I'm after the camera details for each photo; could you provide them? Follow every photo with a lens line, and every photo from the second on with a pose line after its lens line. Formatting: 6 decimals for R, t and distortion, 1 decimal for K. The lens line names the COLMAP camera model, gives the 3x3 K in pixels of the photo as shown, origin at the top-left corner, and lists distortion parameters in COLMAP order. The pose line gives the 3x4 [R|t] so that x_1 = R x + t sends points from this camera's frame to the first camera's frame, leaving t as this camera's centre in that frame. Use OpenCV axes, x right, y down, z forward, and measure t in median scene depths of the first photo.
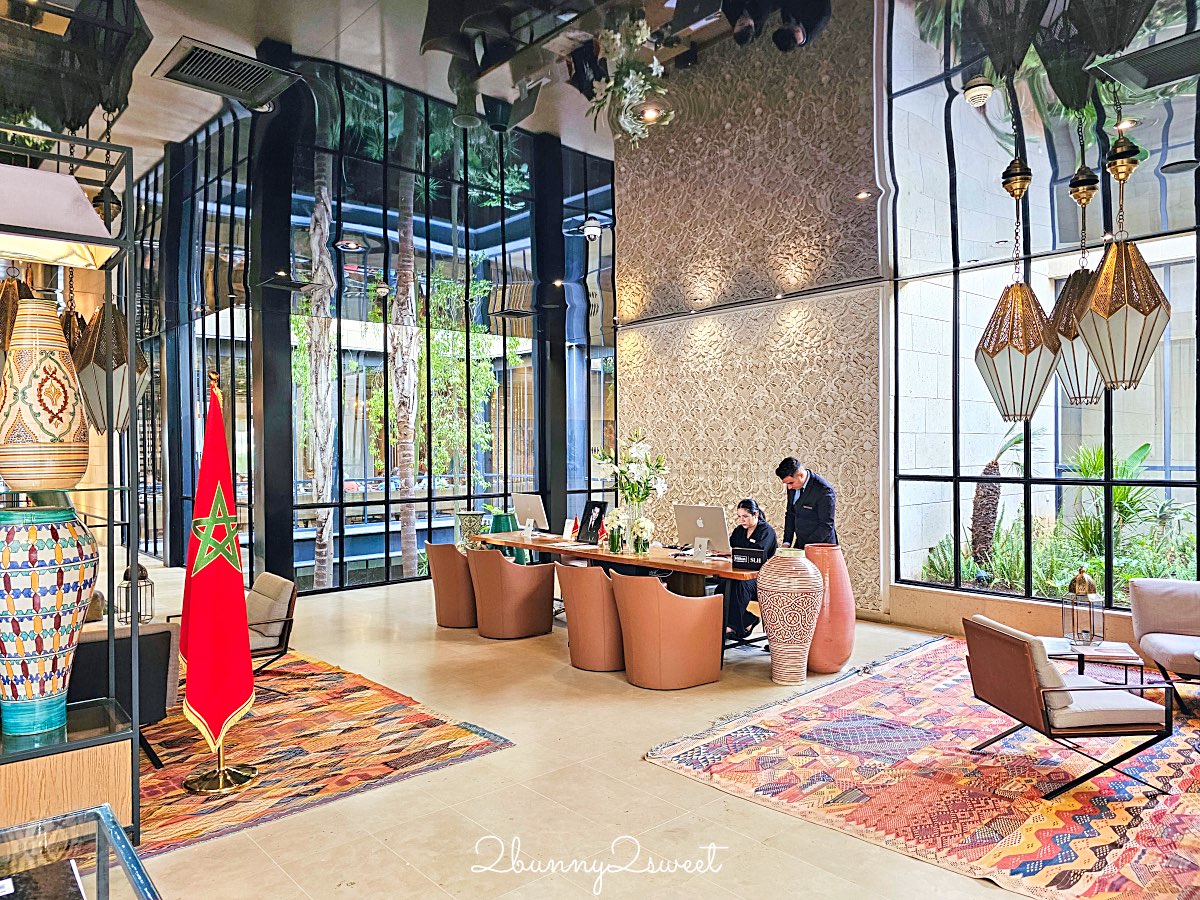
lens RADIAL K [[827.1, 0, 600.0], [0, 827.1, 450.0], [0, 0, 1]] dist [0.021803, 0.000518]
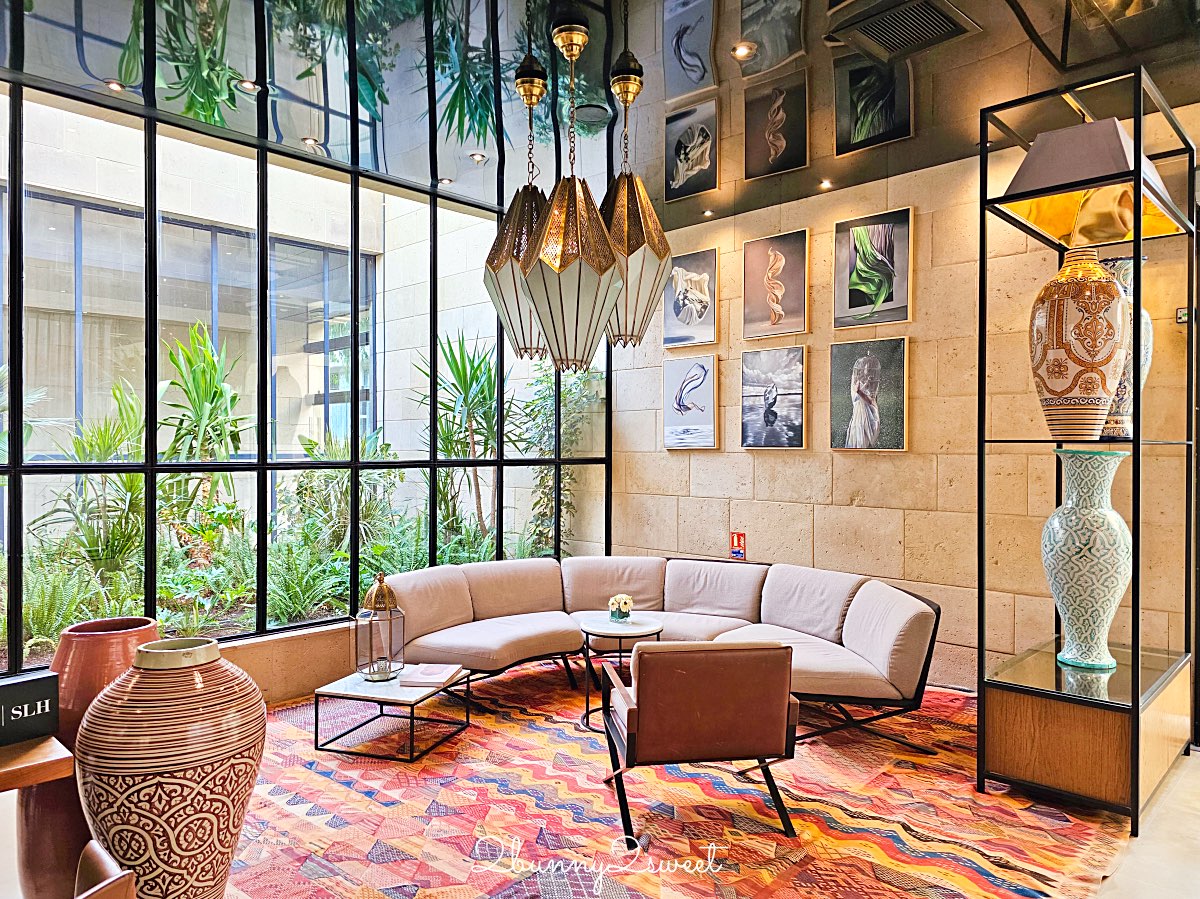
lens RADIAL K [[827.1, 0, 600.0], [0, 827.1, 449.5], [0, 0, 1]] dist [0.021803, 0.000518]
pose [[-0.080113, -0.004467, 0.996776, -0.190479], [-0.007742, 0.999963, 0.003859, 0.020862], [-0.996756, -0.007408, -0.080145, 0.864879]]
